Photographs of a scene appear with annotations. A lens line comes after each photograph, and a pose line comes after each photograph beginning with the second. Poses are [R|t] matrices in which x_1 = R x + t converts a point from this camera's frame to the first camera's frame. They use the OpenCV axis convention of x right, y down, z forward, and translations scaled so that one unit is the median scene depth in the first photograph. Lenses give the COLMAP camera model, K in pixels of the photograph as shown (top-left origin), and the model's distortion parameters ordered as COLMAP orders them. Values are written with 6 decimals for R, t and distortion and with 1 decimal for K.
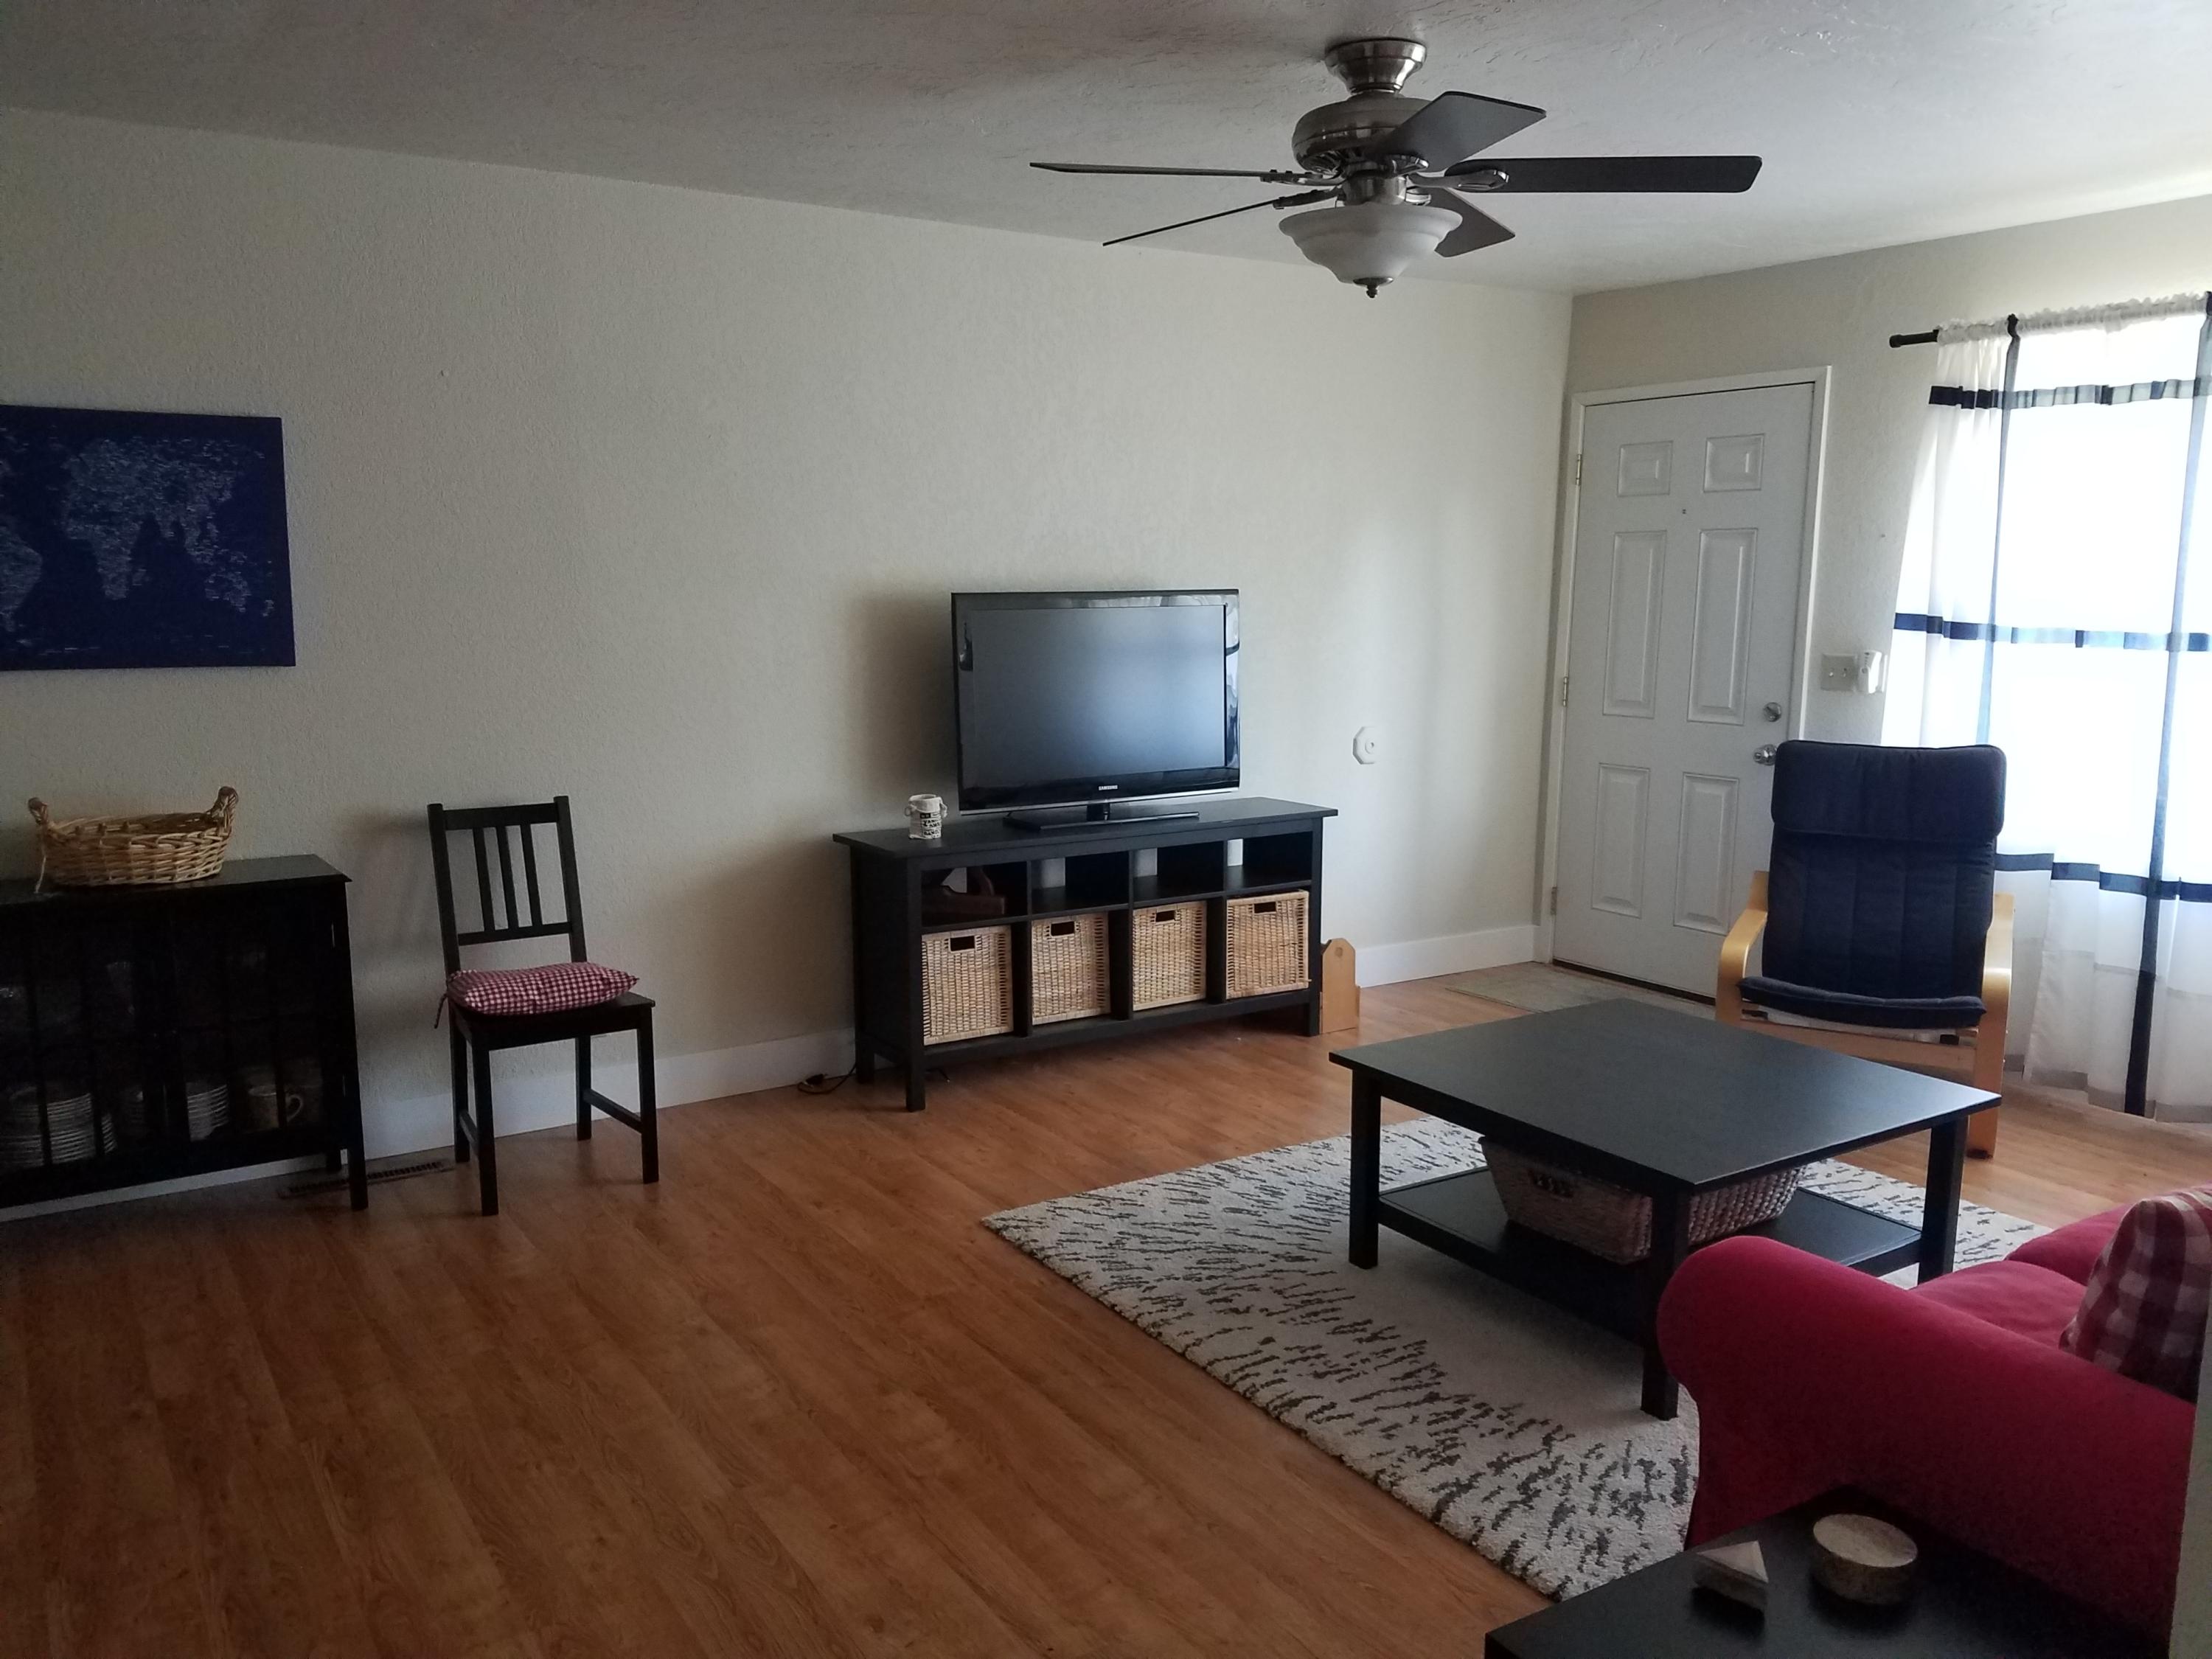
lens RADIAL K [[1706.8, 0, 1105.2], [0, 1706.8, 833.5], [0, 0, 1]] dist [-0.010469, -0.006379]
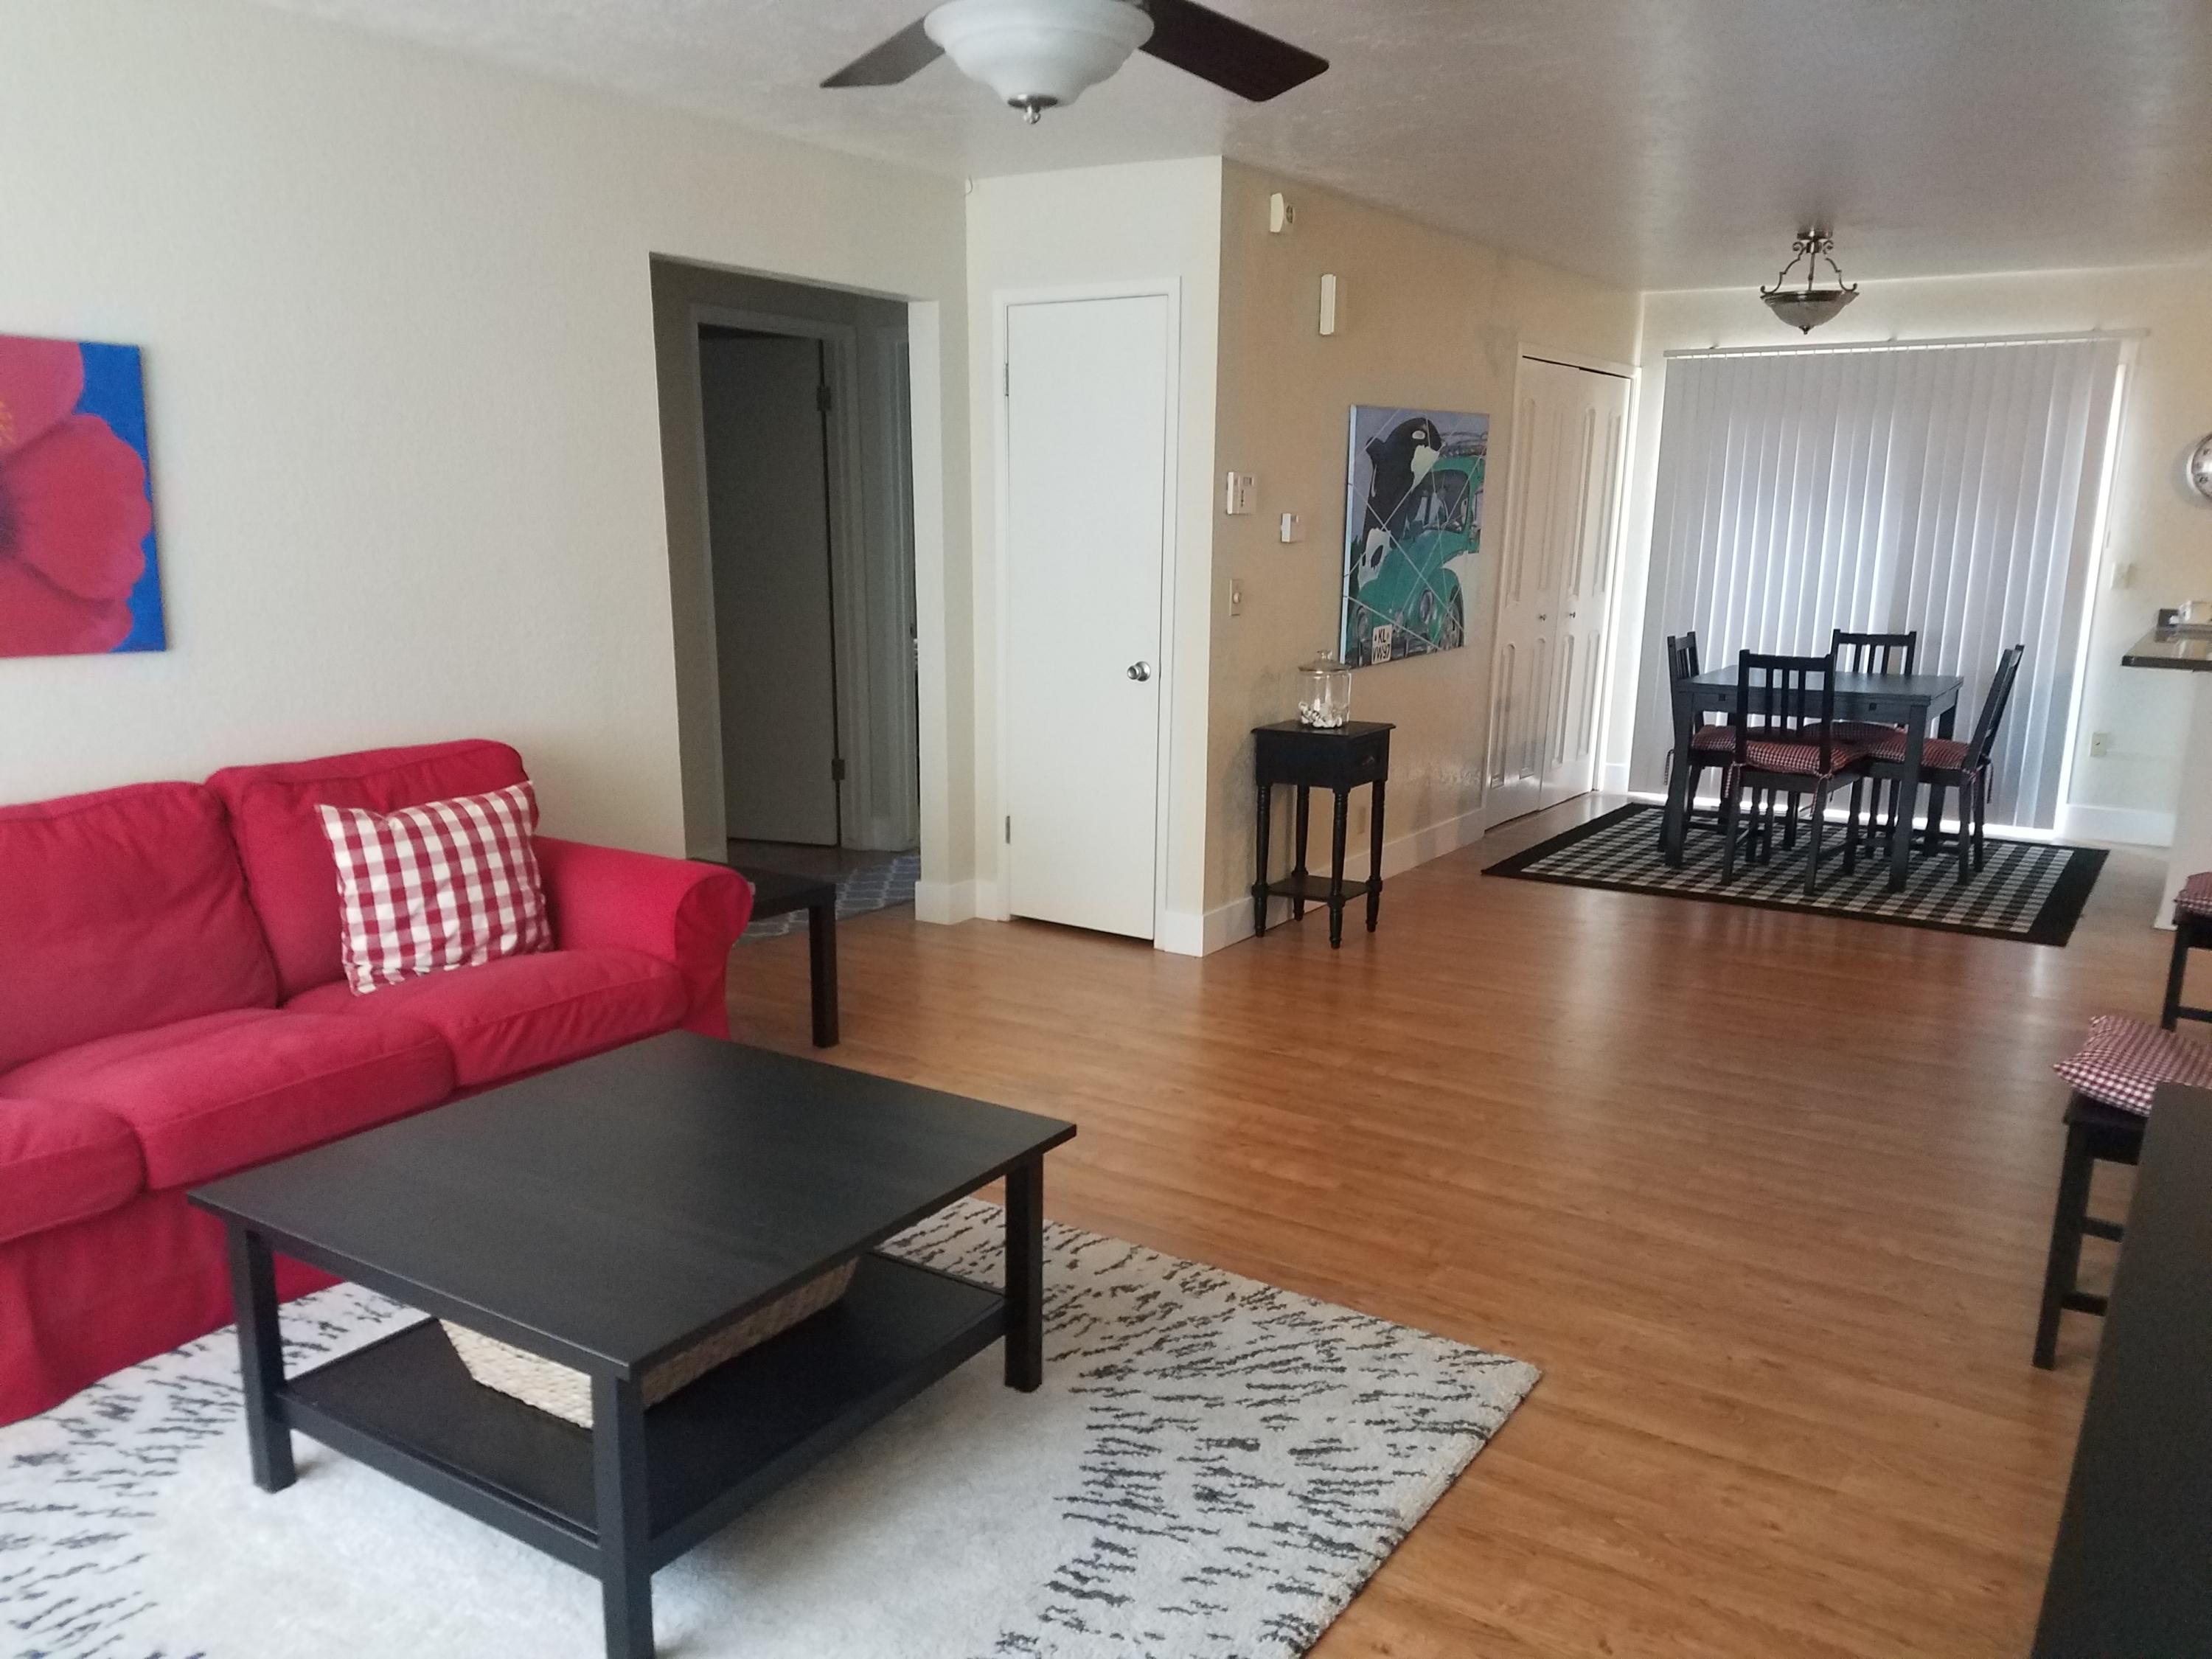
lens RADIAL K [[1706.8, 0, 1108.6], [0, 1706.8, 827.4], [0, 0, 1]] dist [-0.010469, -0.006379]
pose [[-0.922245, 0.073135, -0.379625, 0.392688], [-0.053840, 0.948079, 0.313444, -0.237964], [0.382838, 0.309512, -0.870424, 1.610973]]
